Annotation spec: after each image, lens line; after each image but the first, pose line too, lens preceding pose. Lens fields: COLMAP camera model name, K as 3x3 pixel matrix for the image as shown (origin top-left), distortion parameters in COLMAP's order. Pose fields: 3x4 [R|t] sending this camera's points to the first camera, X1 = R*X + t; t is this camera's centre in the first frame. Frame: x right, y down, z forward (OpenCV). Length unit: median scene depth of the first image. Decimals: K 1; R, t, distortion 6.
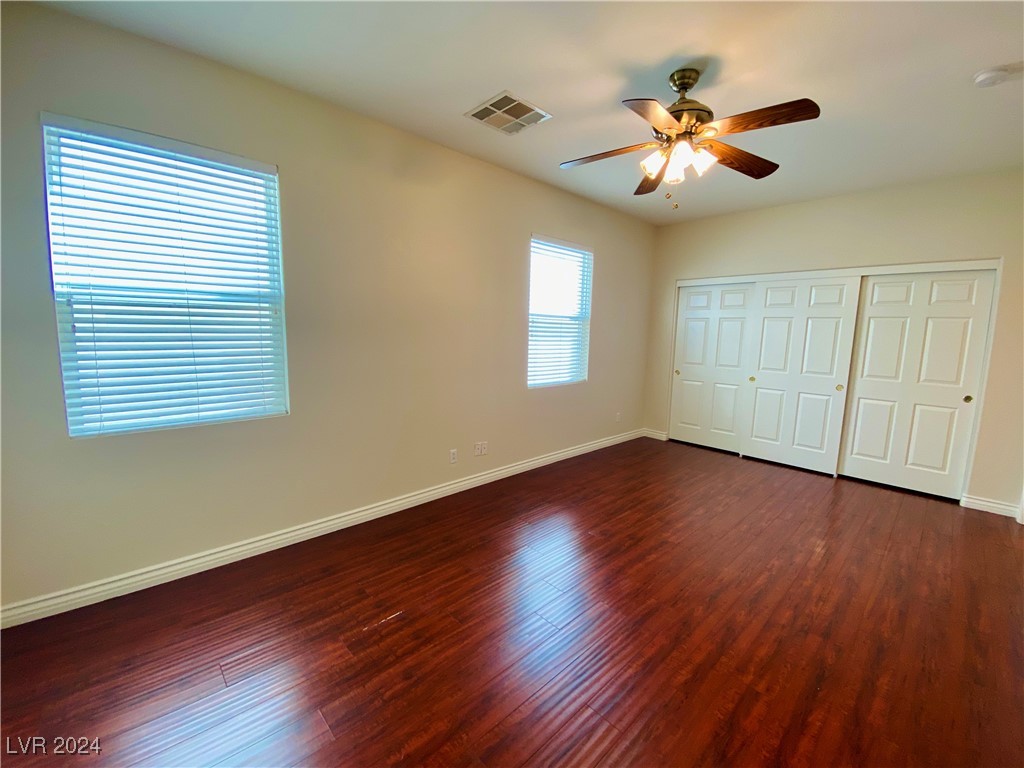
lens RADIAL K [[410.6, 0, 510.6], [0, 410.6, 379.7], [0, 0, 1]] dist [-0.000425, -0.000022]
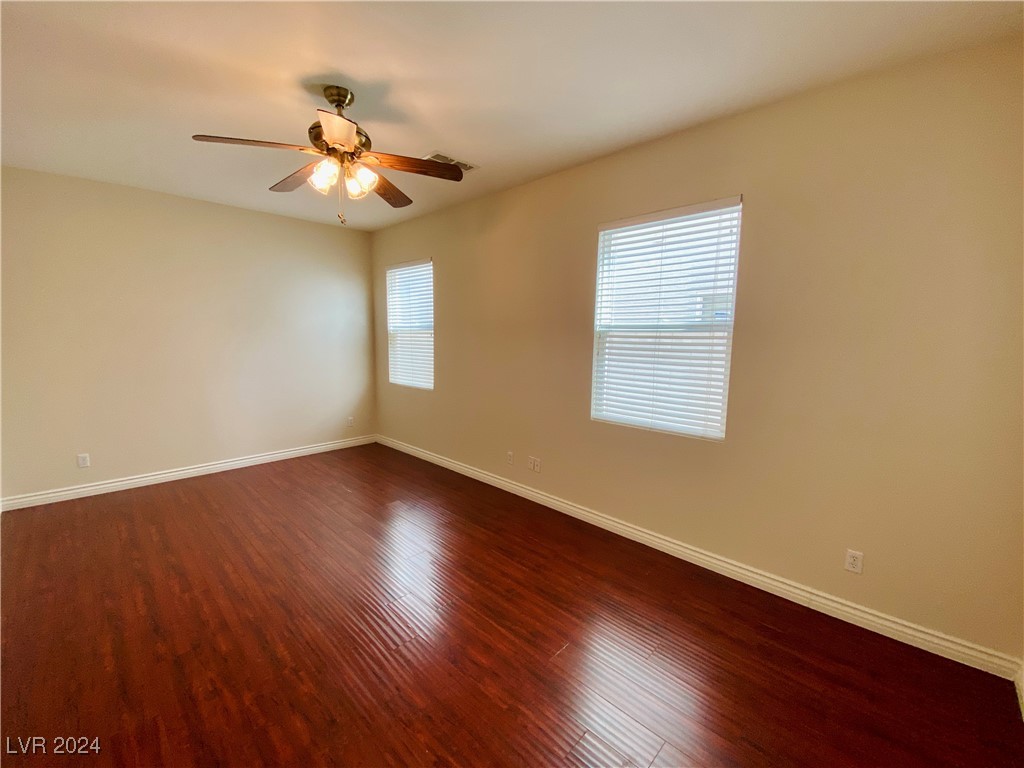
lens RADIAL K [[410.6, 0, 510.6], [0, 410.6, 379.7], [0, 0, 1]] dist [-0.000425, -0.000022]
pose [[0.071860, 0.080264, -0.994180, 0.923131], [-0.161907, 0.984476, 0.067778, -0.093124], [0.984186, 0.156094, 0.083740, 0.867325]]
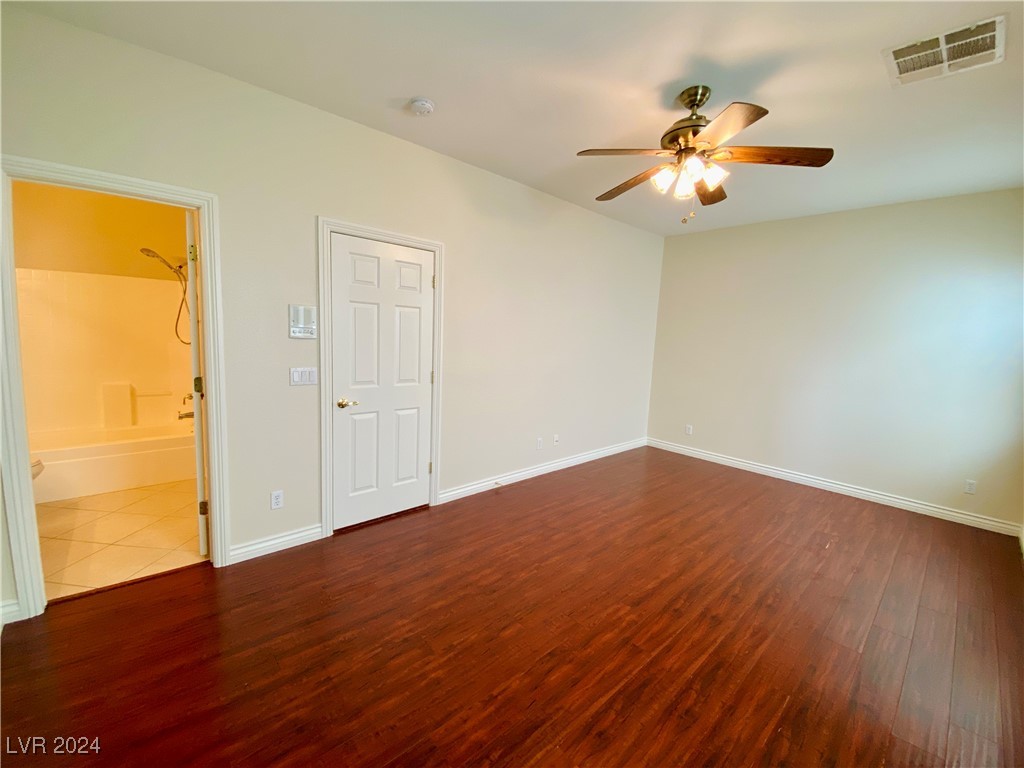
lens RADIAL K [[425.9, 0, 534.5], [0, 425.9, 383.6], [0, 0, 1]] dist [-0.000606, -0.000099]
pose [[-0.996528, -0.070015, -0.045053, 0.500032], [-0.079335, 0.962684, 0.258738, -0.159073], [0.025256, 0.261414, -0.964896, 1.321863]]
